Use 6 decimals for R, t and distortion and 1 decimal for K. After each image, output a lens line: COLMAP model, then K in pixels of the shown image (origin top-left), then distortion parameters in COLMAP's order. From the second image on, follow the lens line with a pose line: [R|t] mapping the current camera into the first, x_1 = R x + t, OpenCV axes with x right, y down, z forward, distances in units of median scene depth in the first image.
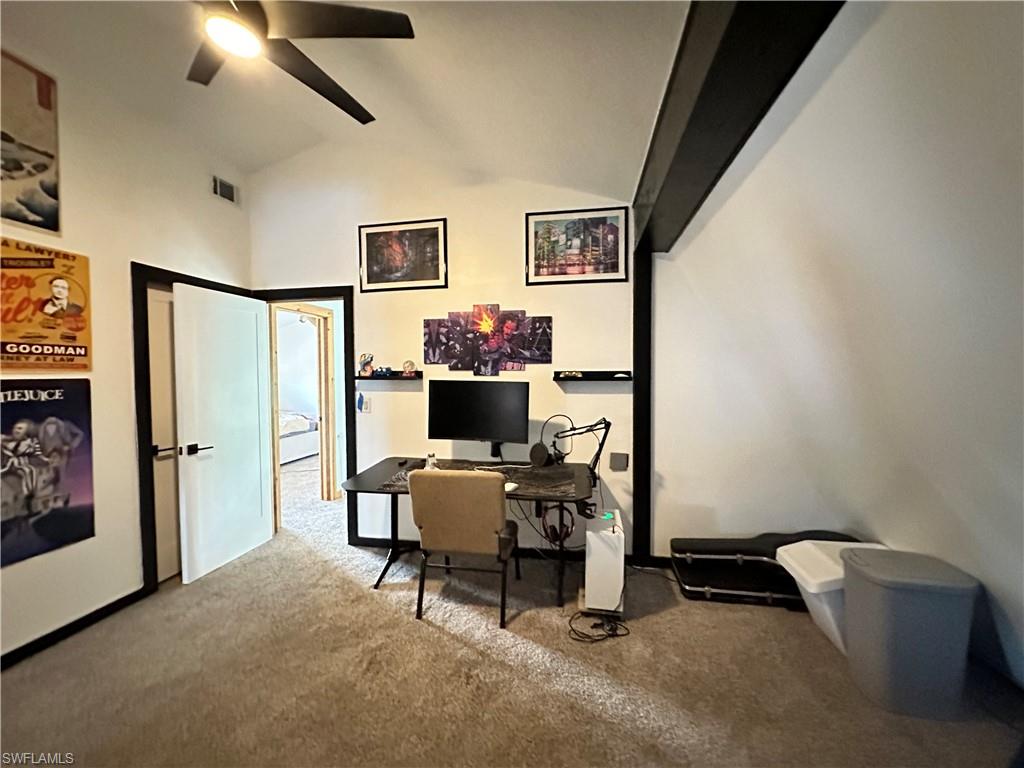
lens RADIAL K [[409.2, 0, 512.0], [0, 409.2, 384.0], [0, 0, 1]] dist [0.000451, 0.000328]
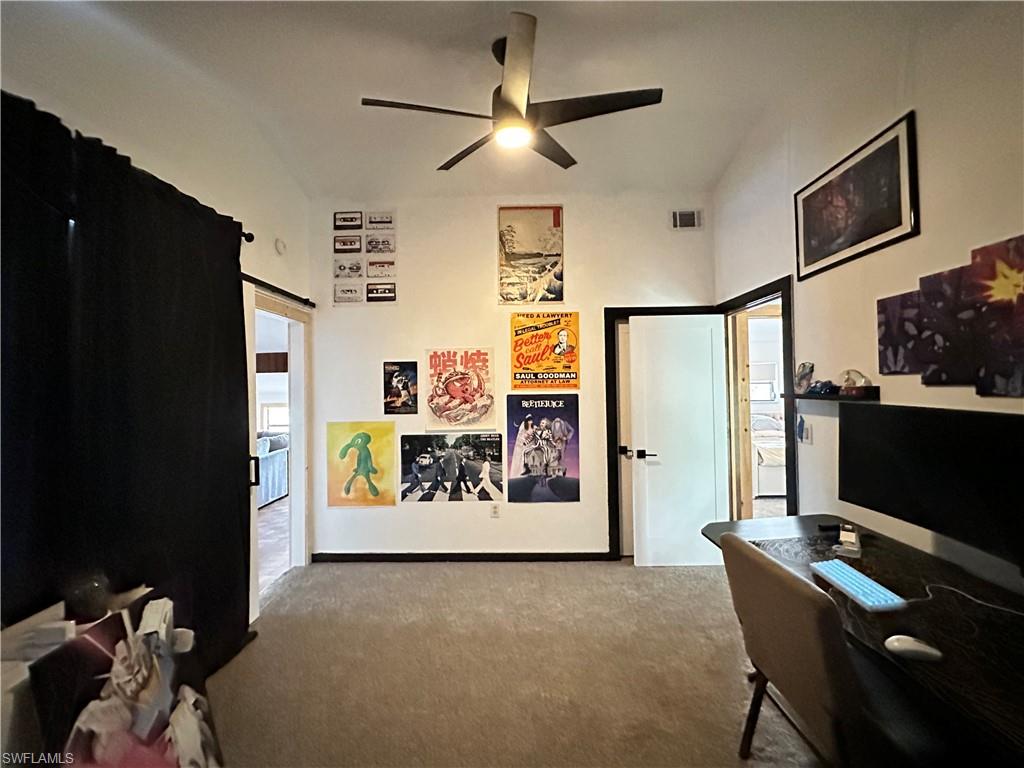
lens RADIAL K [[410.6, 0, 512.0], [0, 410.6, 384.0], [0, 0, 1]] dist [-0.001355, -0.000313]
pose [[0.170692, -0.008551, -0.985287, 0.301766], [-0.016021, 0.999806, -0.011452, -0.021348], [0.985194, 0.017740, 0.170522, 0.395503]]
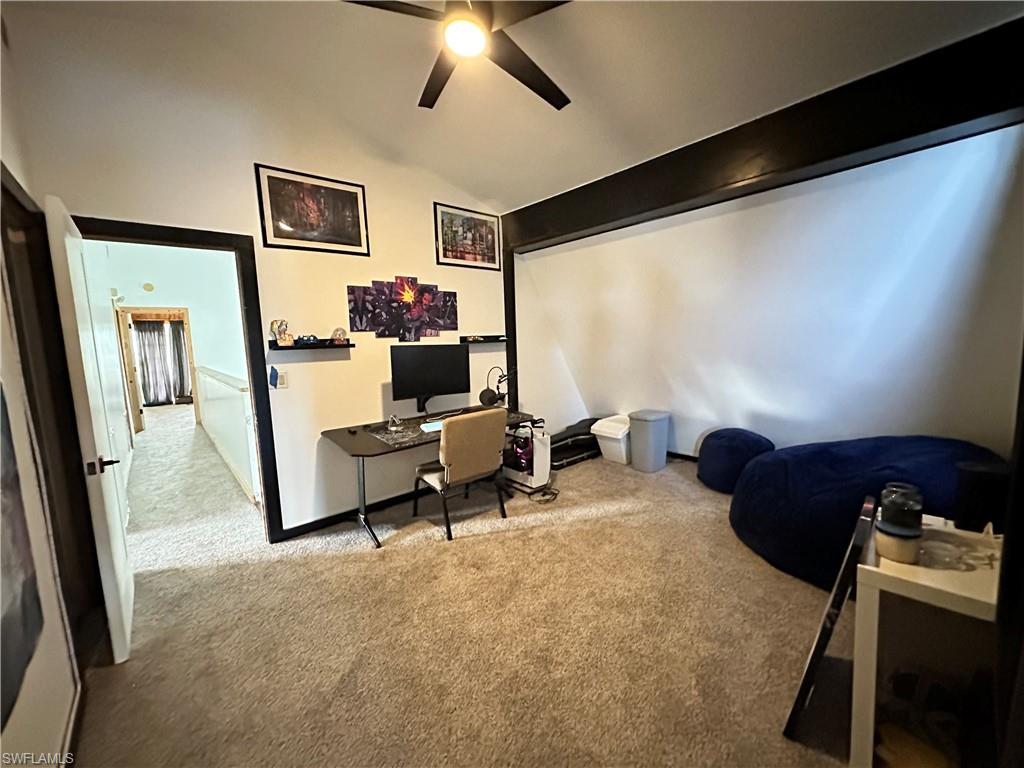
lens RADIAL K [[410.6, 0, 512.0], [0, 410.6, 384.0], [0, 0, 1]] dist [-0.001355, -0.000313]
pose [[0.623017, -0.105032, 0.775124, -0.804479], [0.054844, 0.994371, 0.090658, 0.009224], [-0.780283, -0.013970, 0.625271, 0.080931]]
